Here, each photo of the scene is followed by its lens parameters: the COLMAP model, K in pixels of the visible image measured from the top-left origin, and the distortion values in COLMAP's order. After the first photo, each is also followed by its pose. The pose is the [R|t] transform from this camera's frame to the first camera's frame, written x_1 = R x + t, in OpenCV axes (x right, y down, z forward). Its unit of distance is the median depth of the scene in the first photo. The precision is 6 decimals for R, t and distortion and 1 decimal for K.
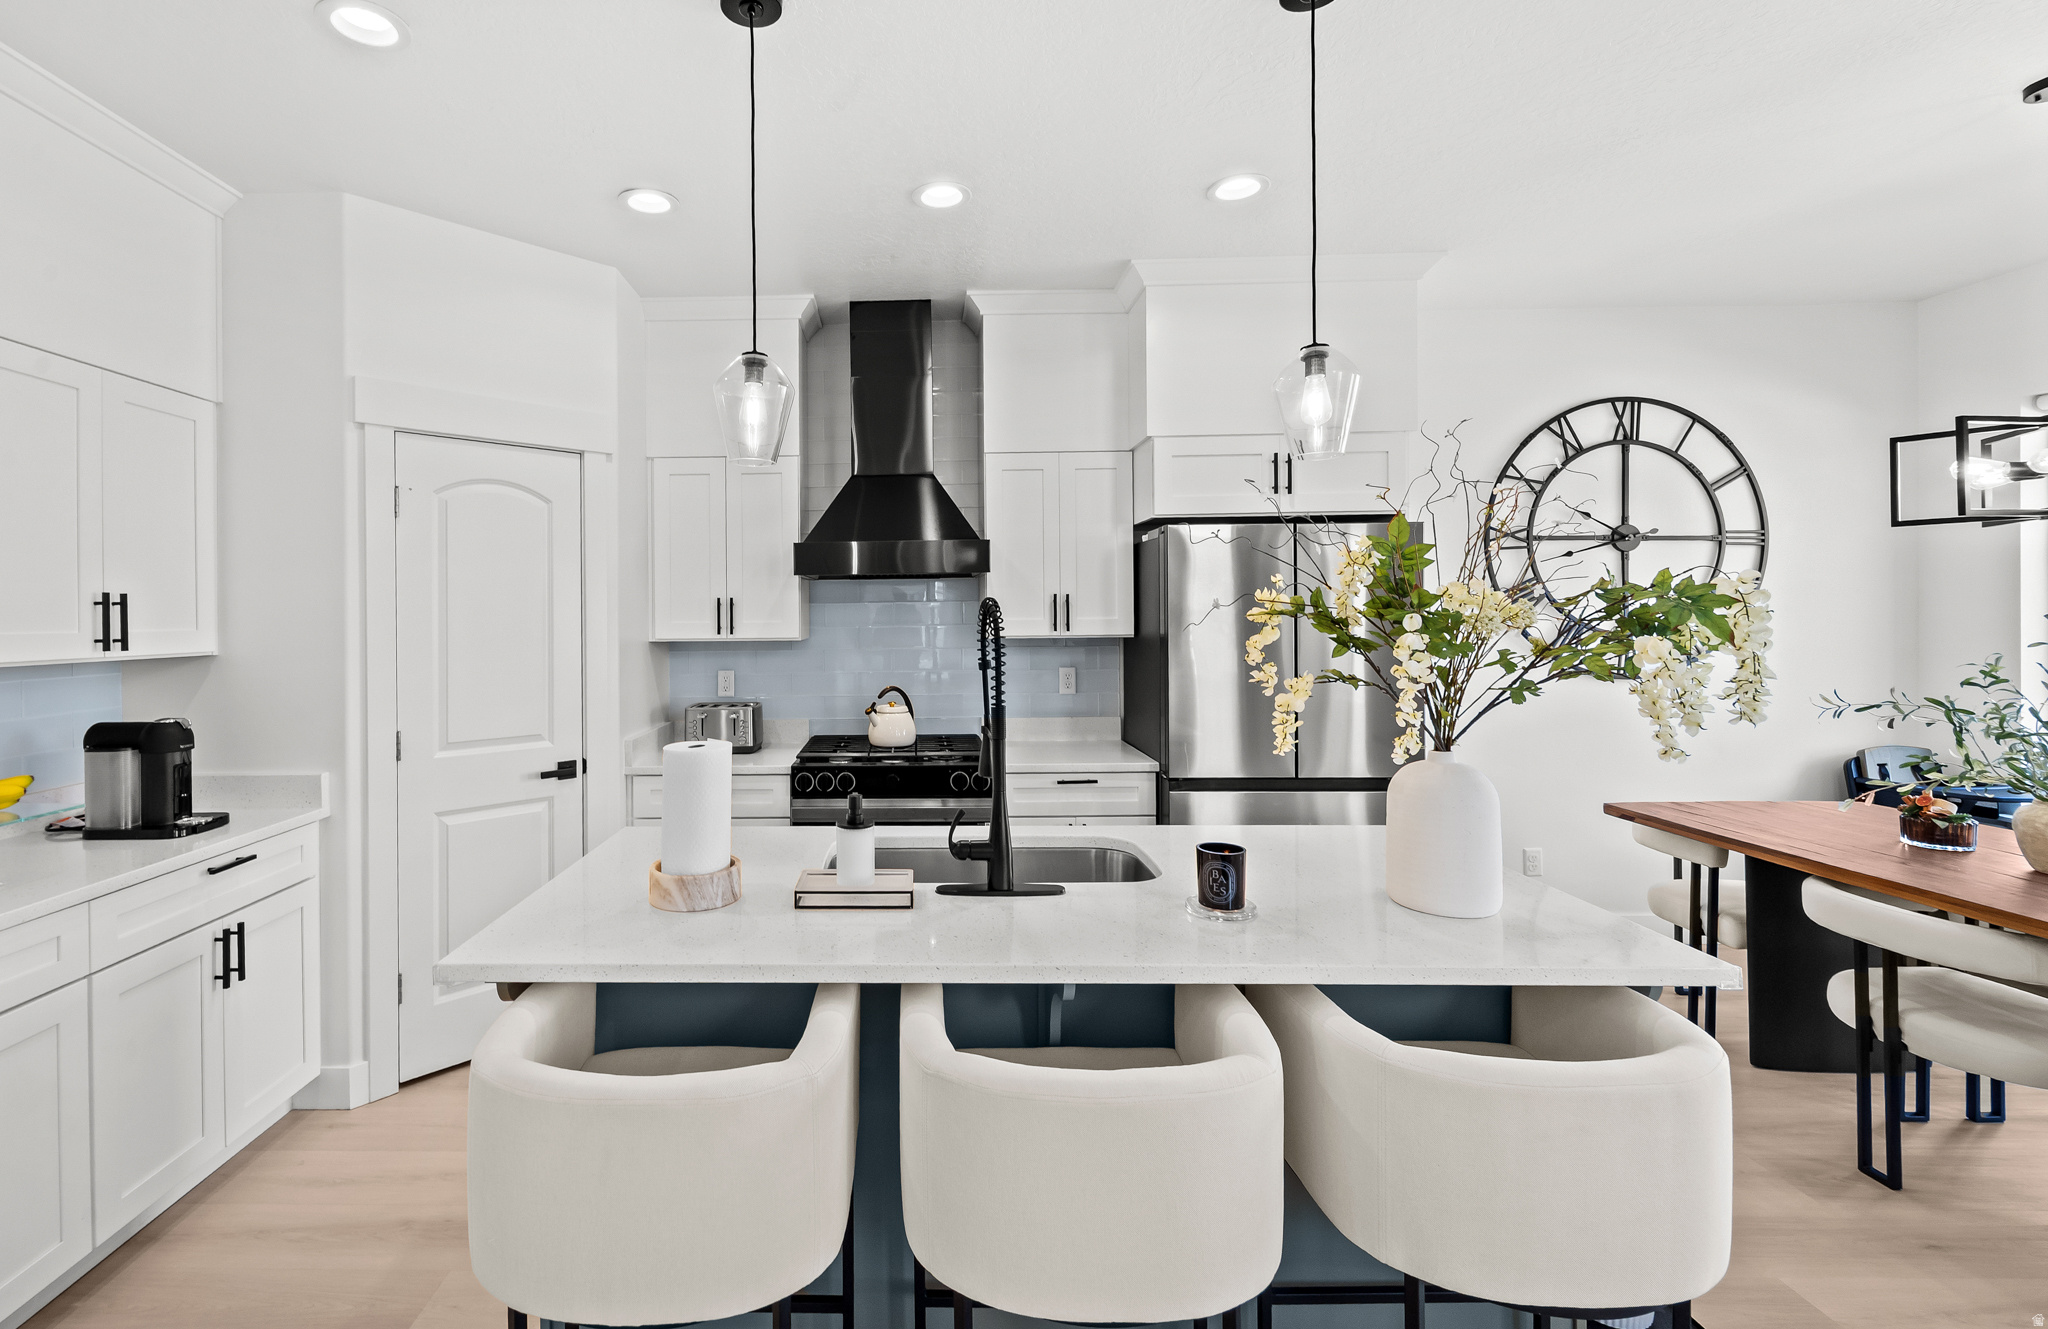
lens RADIAL K [[919.0, 0, 886.2], [0, 919.0, 621.8], [0, 0, 1]] dist [-0.001911, 0.000391]
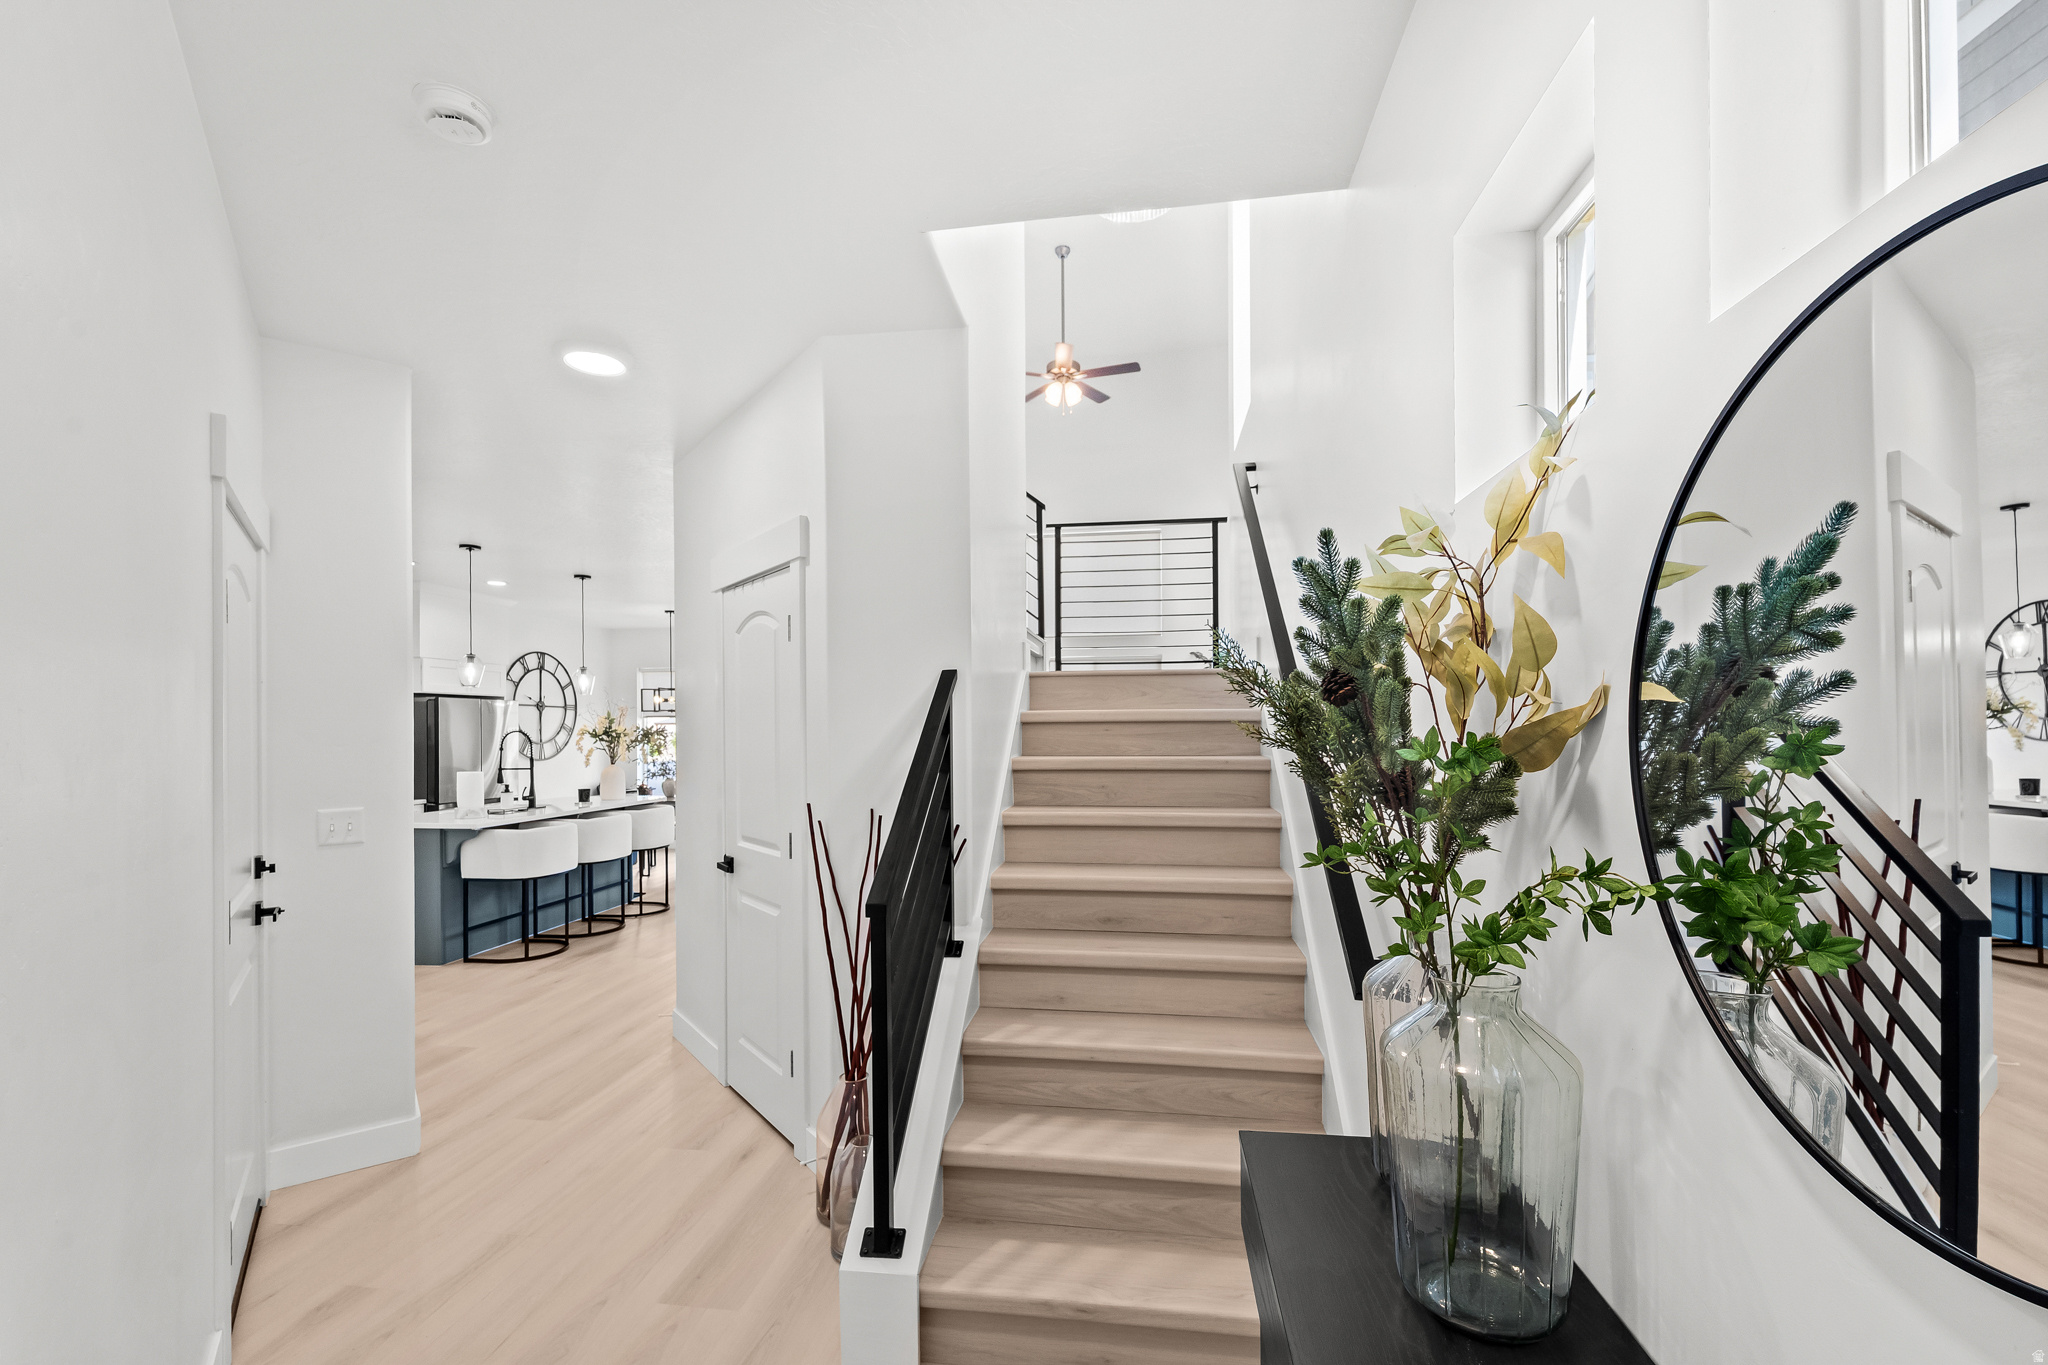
lens RADIAL K [[847.6, 0, 1033.7], [0, 847.6, 737.4], [0, 0, 1]] dist [0.005254, -0.002227]
pose [[0.111303, -0.000990, 0.993786, -1.447590], [0.013435, 0.999910, -0.000509, 0.017511], [-0.993696, 0.013408, 0.111306, -0.658644]]
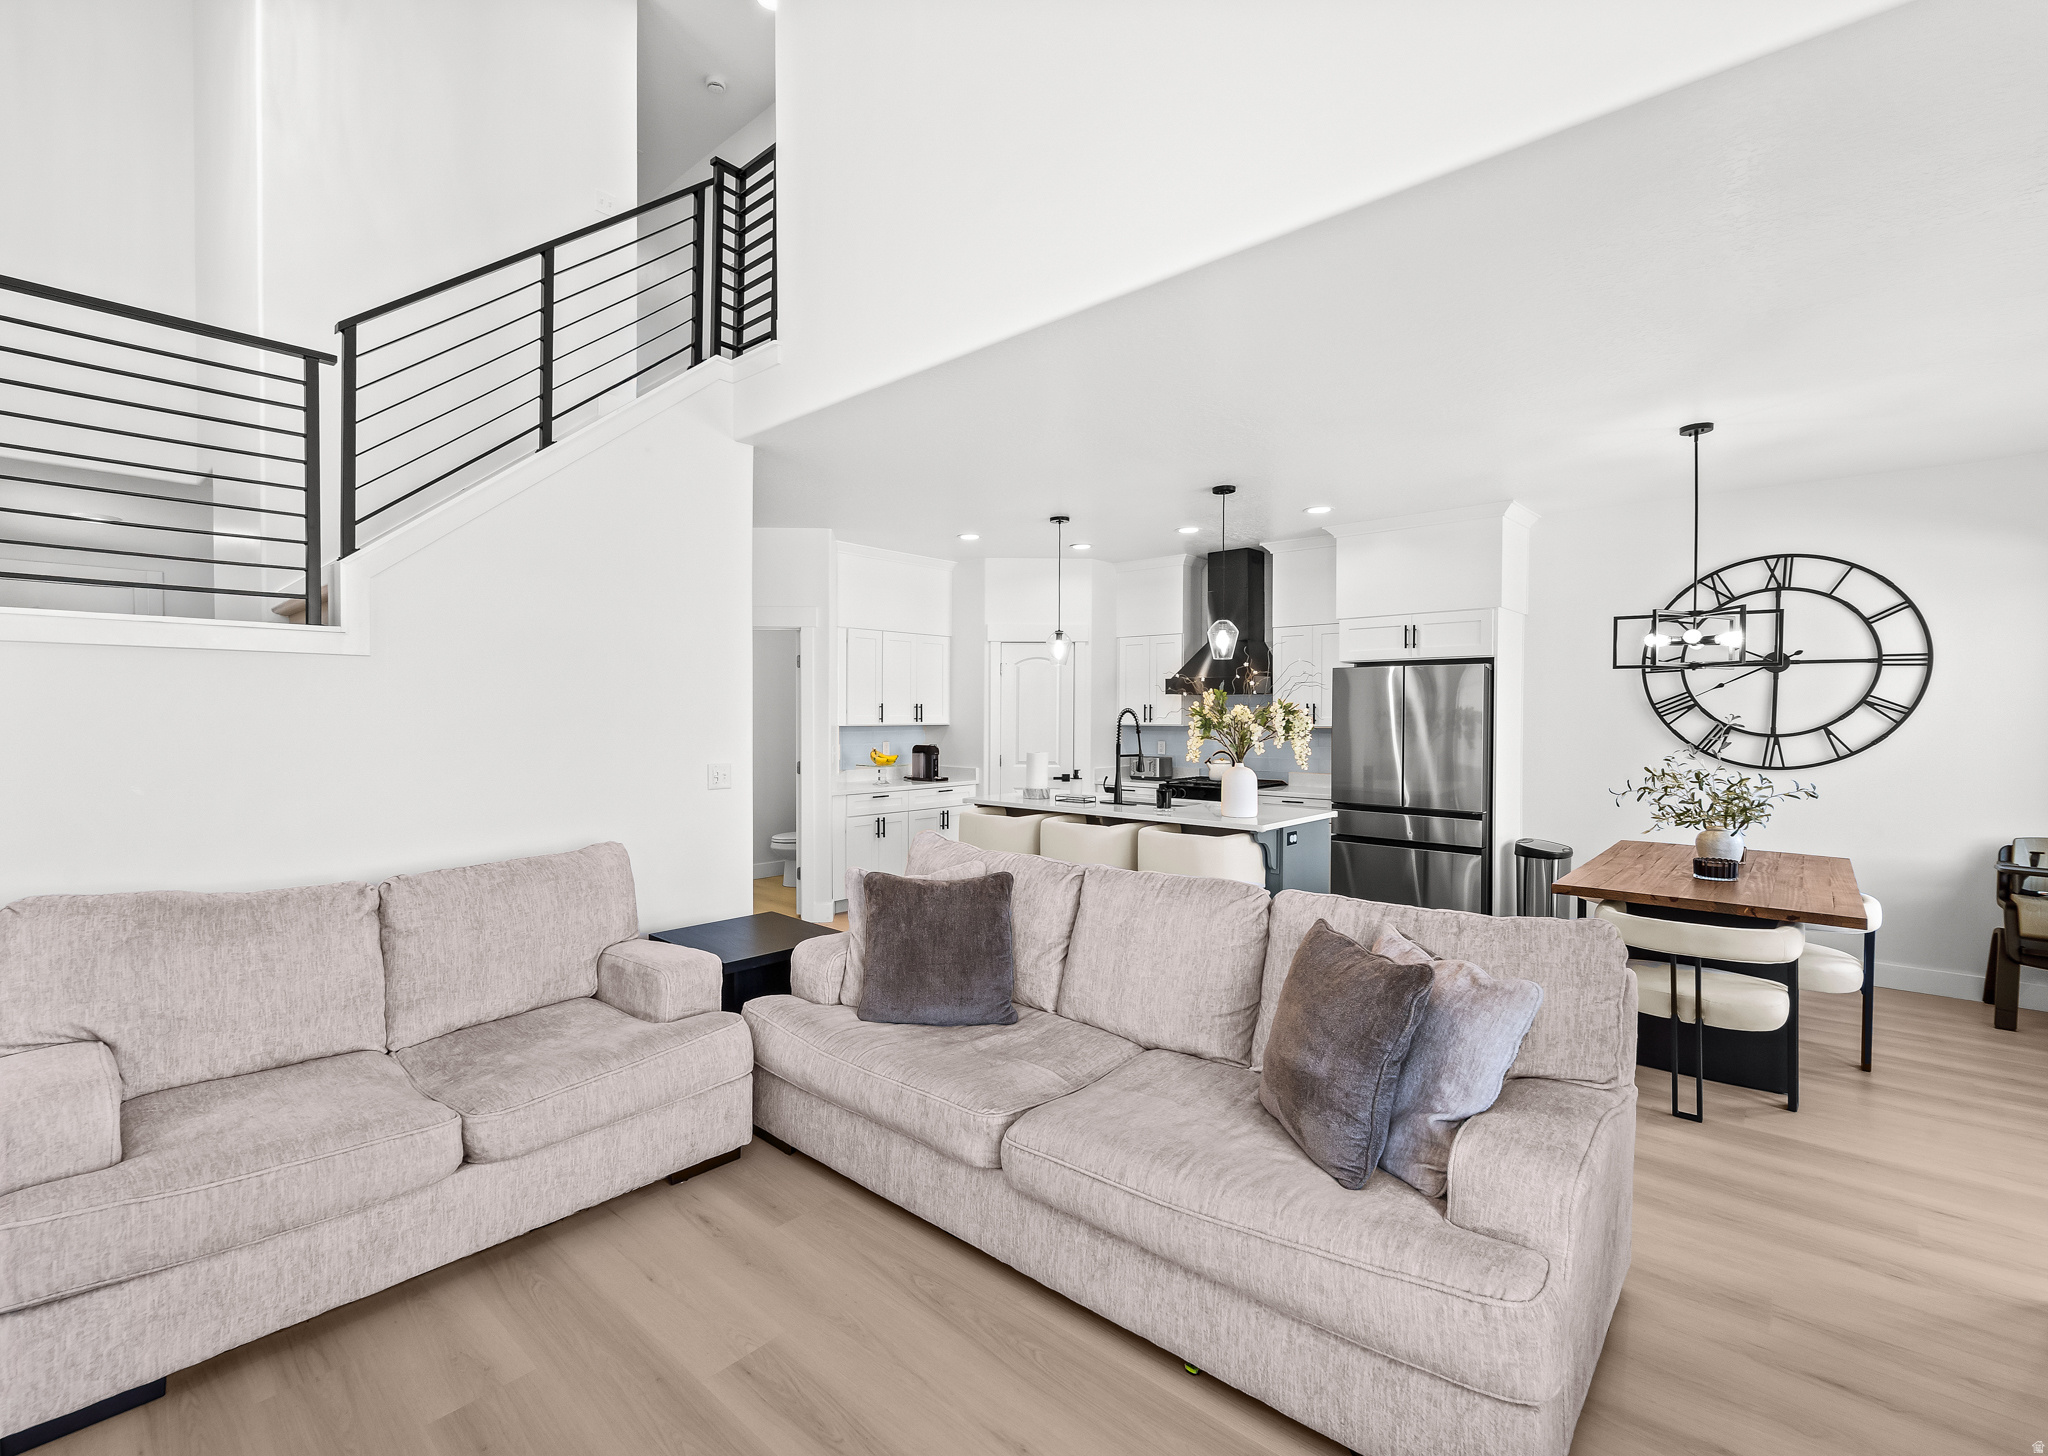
lens RADIAL K [[908.7, 0, 950.4], [0, 908.7, 730.4], [0, 0, 1]] dist [0.011277, -0.002151]
pose [[0.742194, 0.025427, -0.669703, 0.824459], [-0.015488, 0.999664, 0.020790, -0.003358], [0.670006, -0.005057, 0.742338, -0.773297]]
